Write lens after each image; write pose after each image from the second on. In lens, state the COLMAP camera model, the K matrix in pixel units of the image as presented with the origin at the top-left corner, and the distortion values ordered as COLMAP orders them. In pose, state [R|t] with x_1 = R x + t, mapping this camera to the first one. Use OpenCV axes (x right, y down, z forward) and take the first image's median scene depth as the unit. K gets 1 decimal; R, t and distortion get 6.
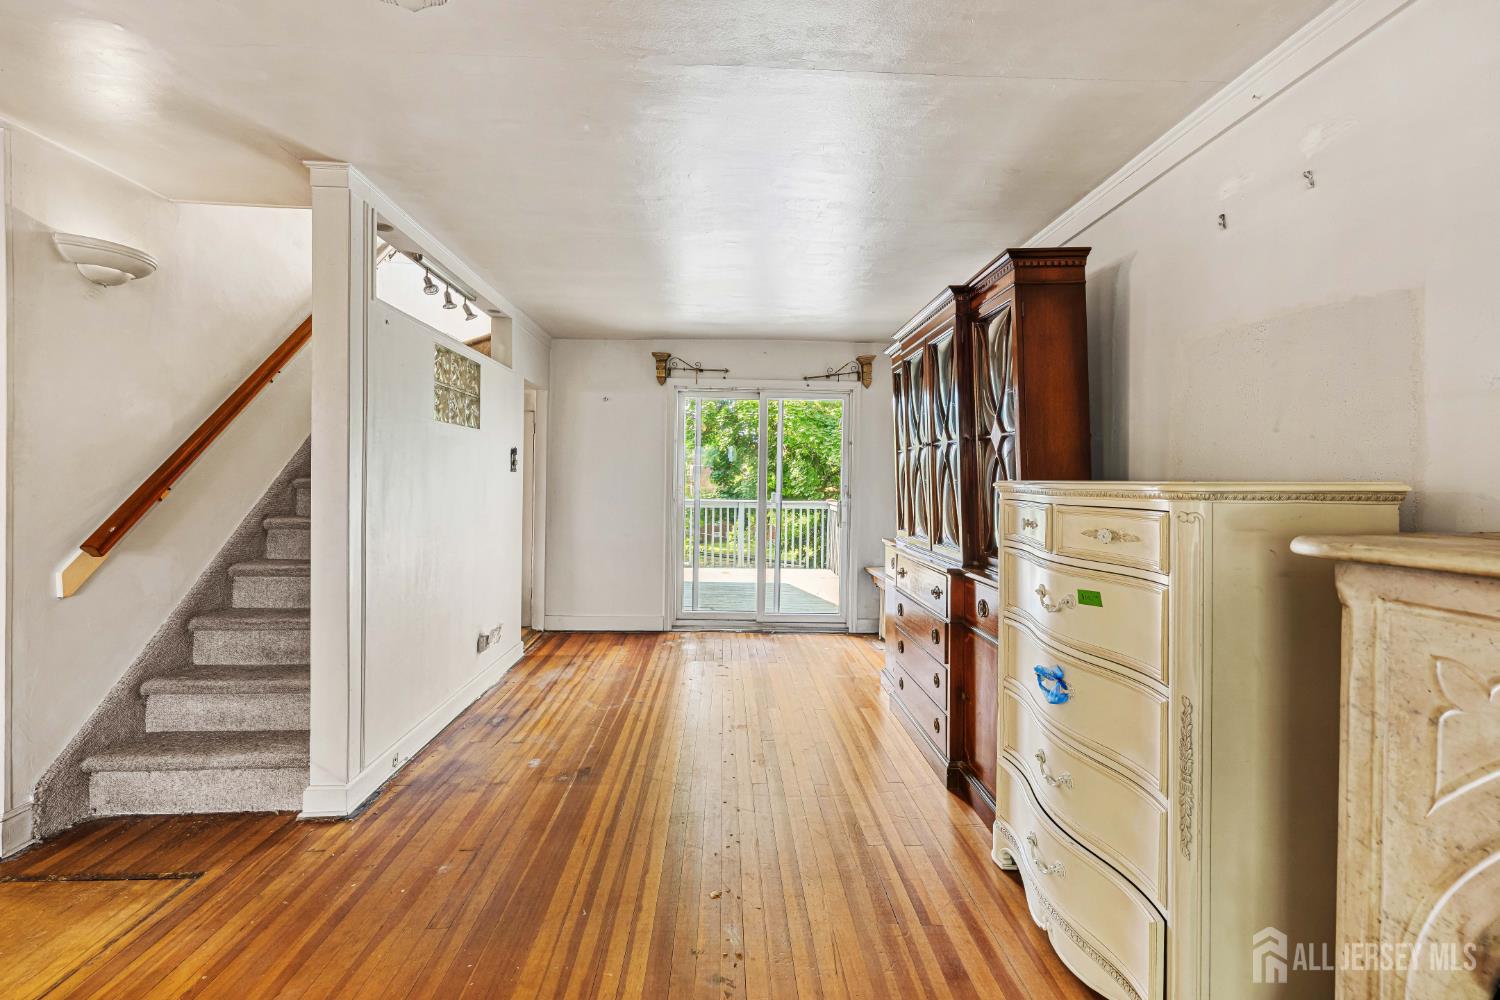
lens RADIAL K [[608.8, 0, 750.4], [0, 608.8, 481.7], [0, 0, 1]] dist [0.000828, 0.000261]
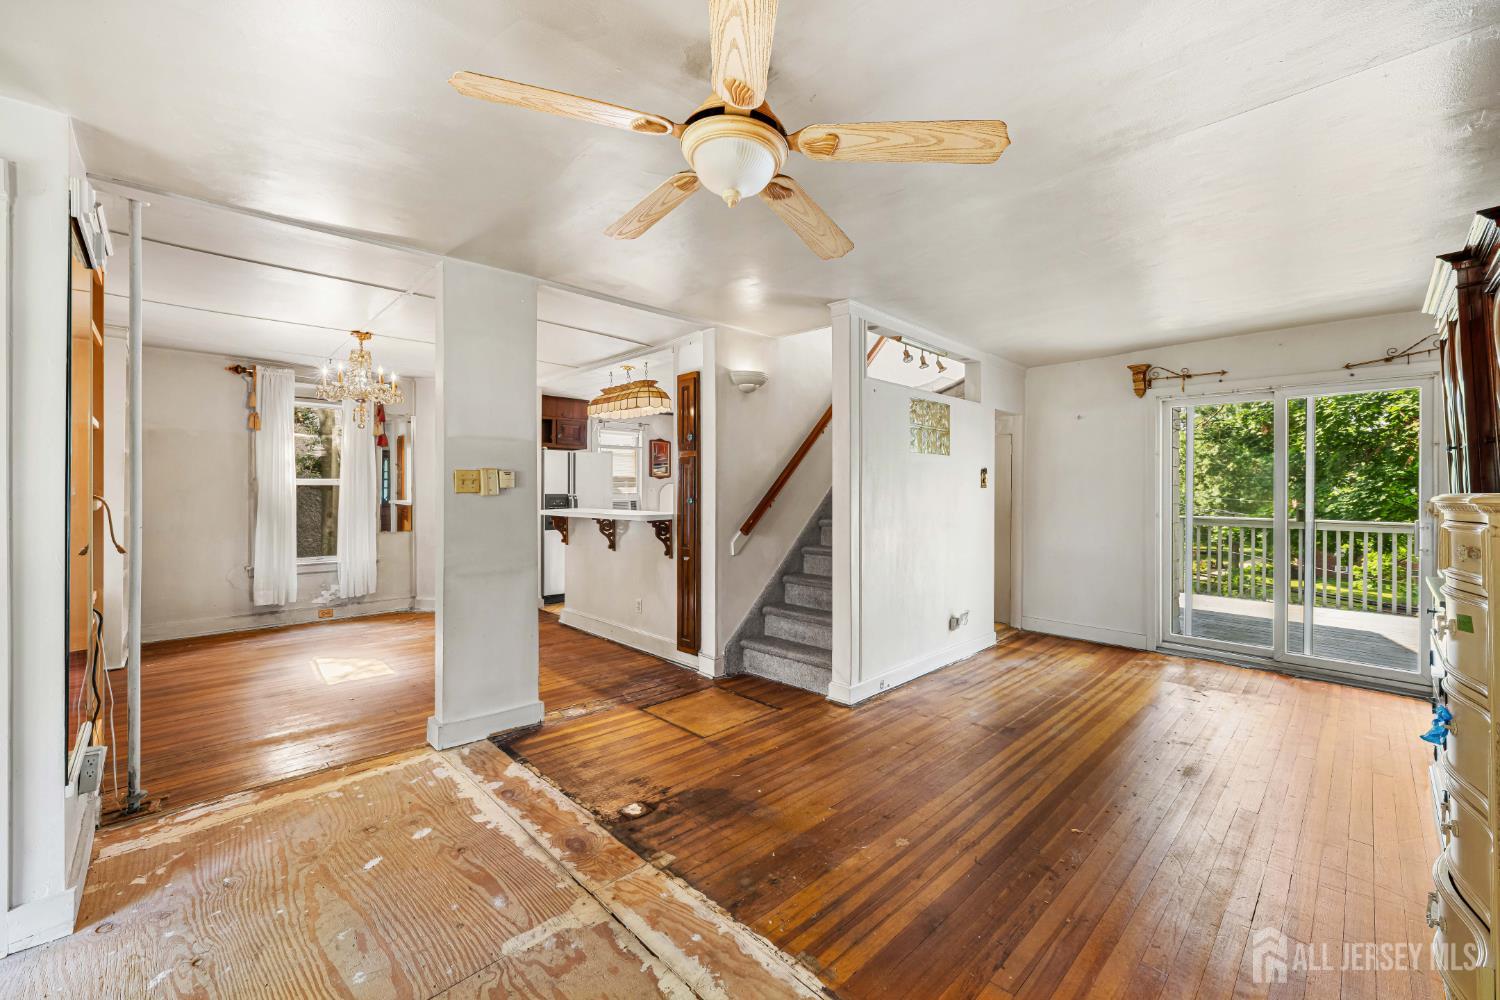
lens RADIAL K [[613.5, 0, 753.6], [0, 613.5, 486.5], [0, 0, 1]] dist [-0.001240, -0.000191]
pose [[0.672724, -0.013486, -0.739770, 0.316856], [0.001066, 0.999851, -0.017257, 0.001923], [0.739893, 0.010821, 0.672638, -0.238082]]
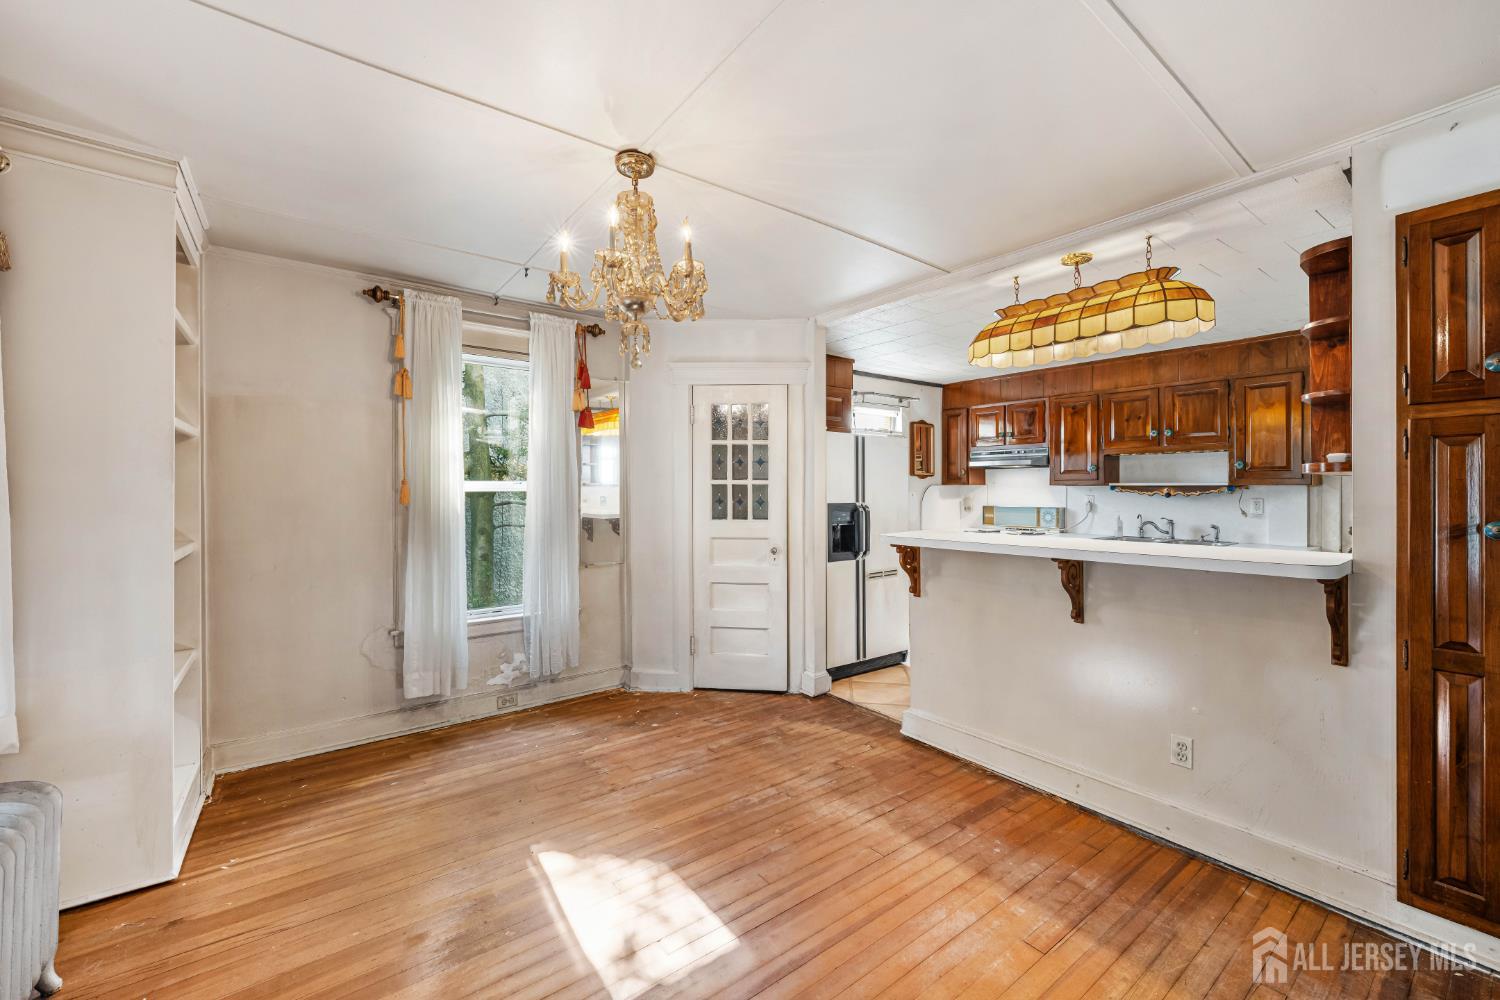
lens RADIAL K [[611.0, 0, 744.1], [0, 611.0, 490.5], [0, 0, 1]] dist [-0.001231, -0.000265]
pose [[0.571352, -0.013774, -0.820589, -0.962593], [0.005213, 0.999900, -0.013154, -0.024481], [0.820688, 0.003237, 0.571367, -0.229773]]
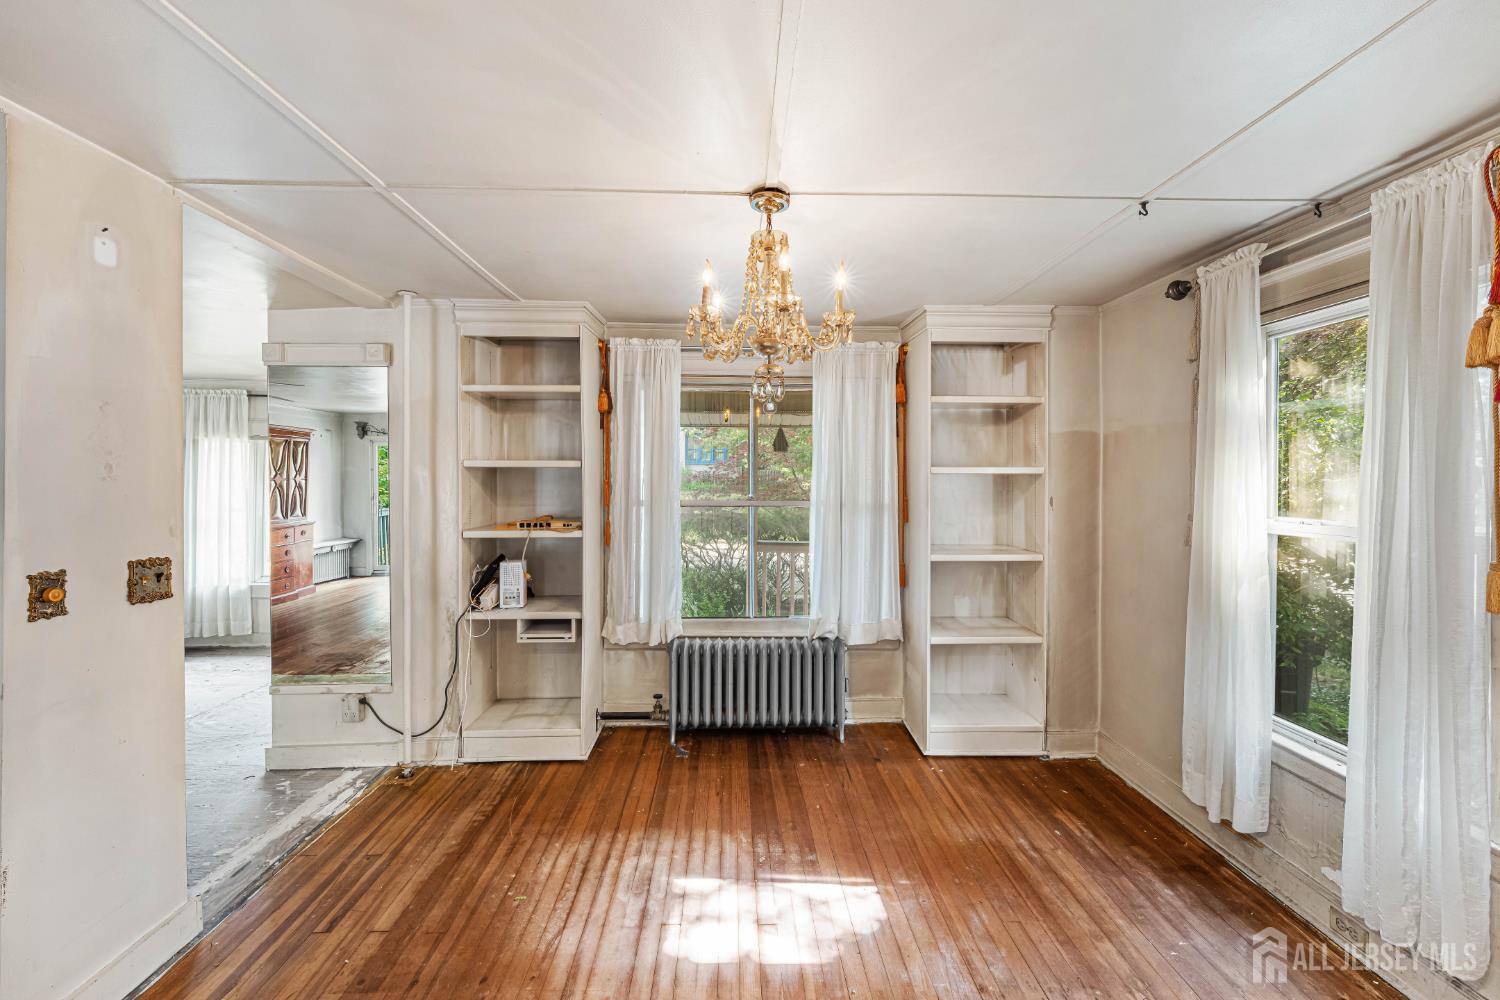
lens RADIAL K [[598.0, 0, 755.3], [0, 598.0, 480.9], [0, 0, 1]] dist [-0.002691, -0.000170]
pose [[-0.999857, -0.016647, 0.002925, -1.658946], [-0.016603, 0.999757, 0.014526, -0.117248], [-0.003166, 0.014476, -0.999890, 0.827528]]
